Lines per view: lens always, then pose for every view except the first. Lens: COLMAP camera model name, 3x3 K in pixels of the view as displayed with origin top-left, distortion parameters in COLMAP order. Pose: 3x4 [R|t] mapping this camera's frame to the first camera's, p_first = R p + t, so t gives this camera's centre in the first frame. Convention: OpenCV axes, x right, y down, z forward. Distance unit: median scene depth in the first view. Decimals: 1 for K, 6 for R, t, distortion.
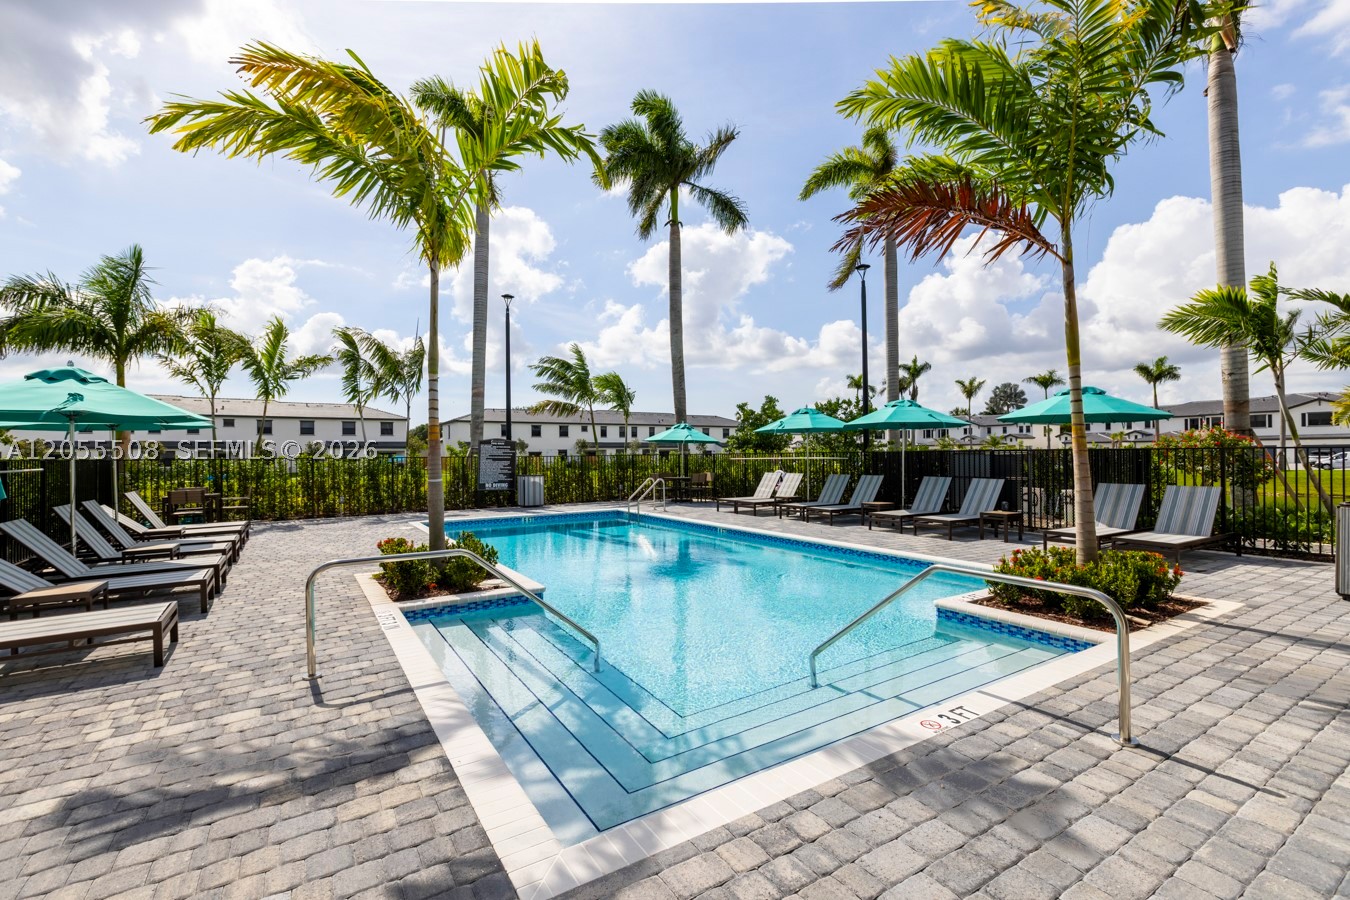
lens RADIAL K [[603.6, 0, 670.0], [0, 603.6, 450.4], [0, 0, 1]] dist [0.007481, 0.000222]
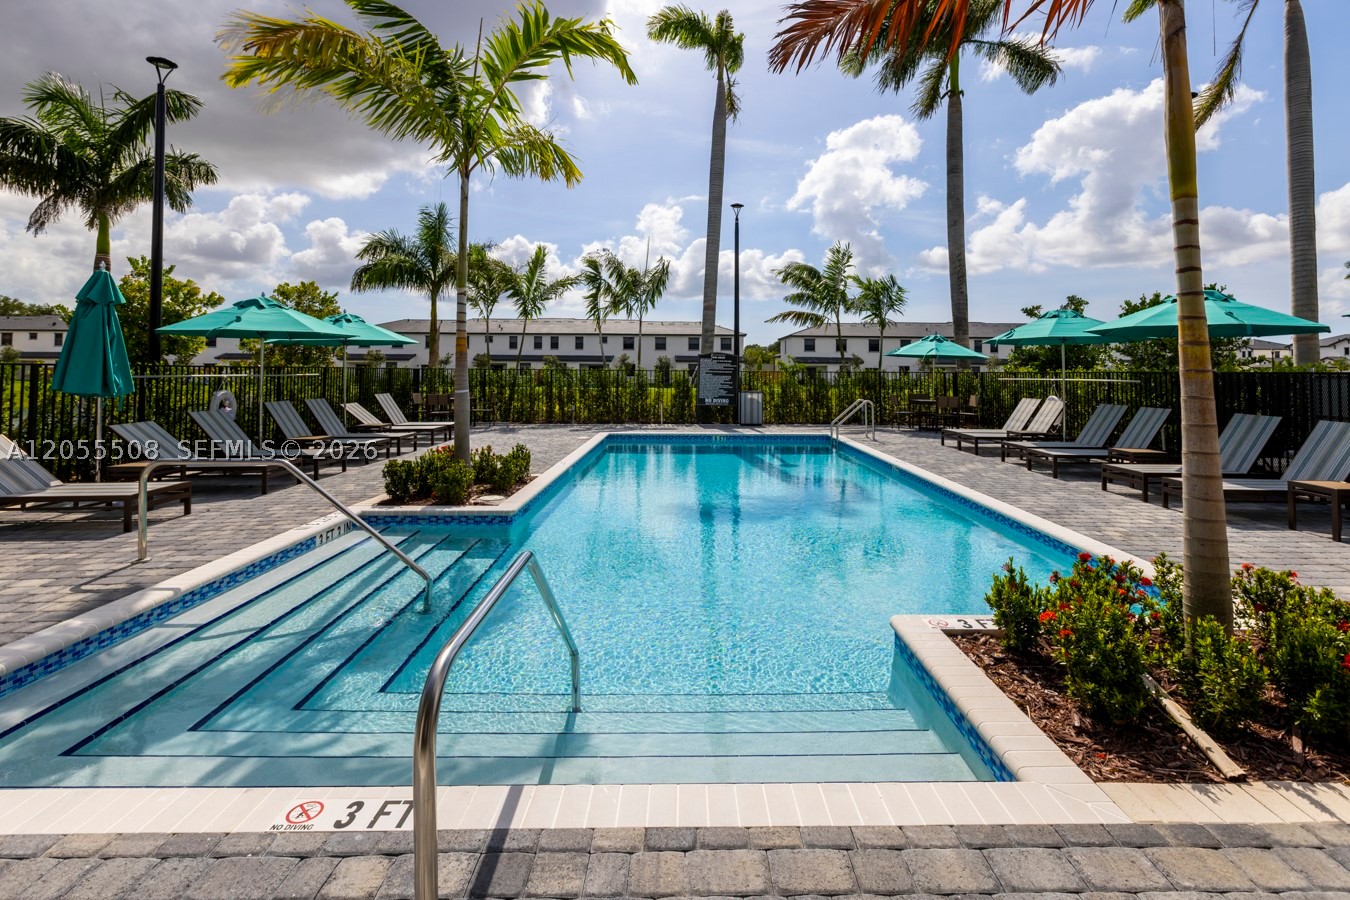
lens RADIAL K [[627.2, 0, 687.9], [0, 627.2, 344.1], [0, 0, 1]] dist [-0.001294, 0.001035]
pose [[0.853003, -0.007104, -0.521858, 0.197659], [-0.011025, 0.999439, -0.031627, -0.000398], [0.521790, 0.032731, 0.852446, 0.117095]]
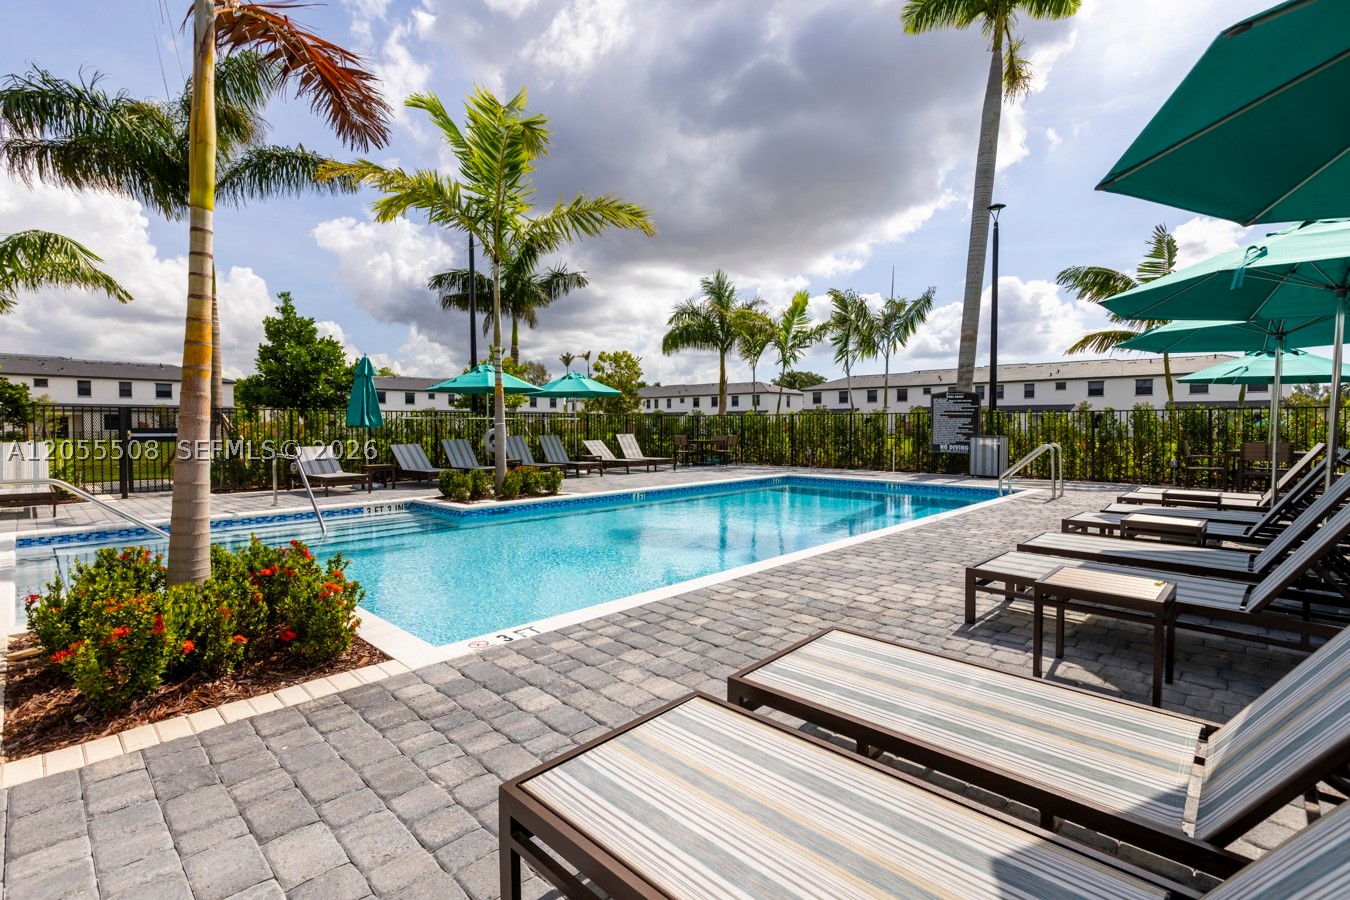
lens RADIAL K [[627.2, 0, 690.7], [0, 627.2, 447.6], [0, 0, 1]] dist [-0.001294, 0.001035]
pose [[0.243590, 0.043677, -0.968894, 0.454909], [0.005020, 0.998915, 0.046293, 0.016445], [0.969865, -0.016140, 0.243107, 0.442185]]
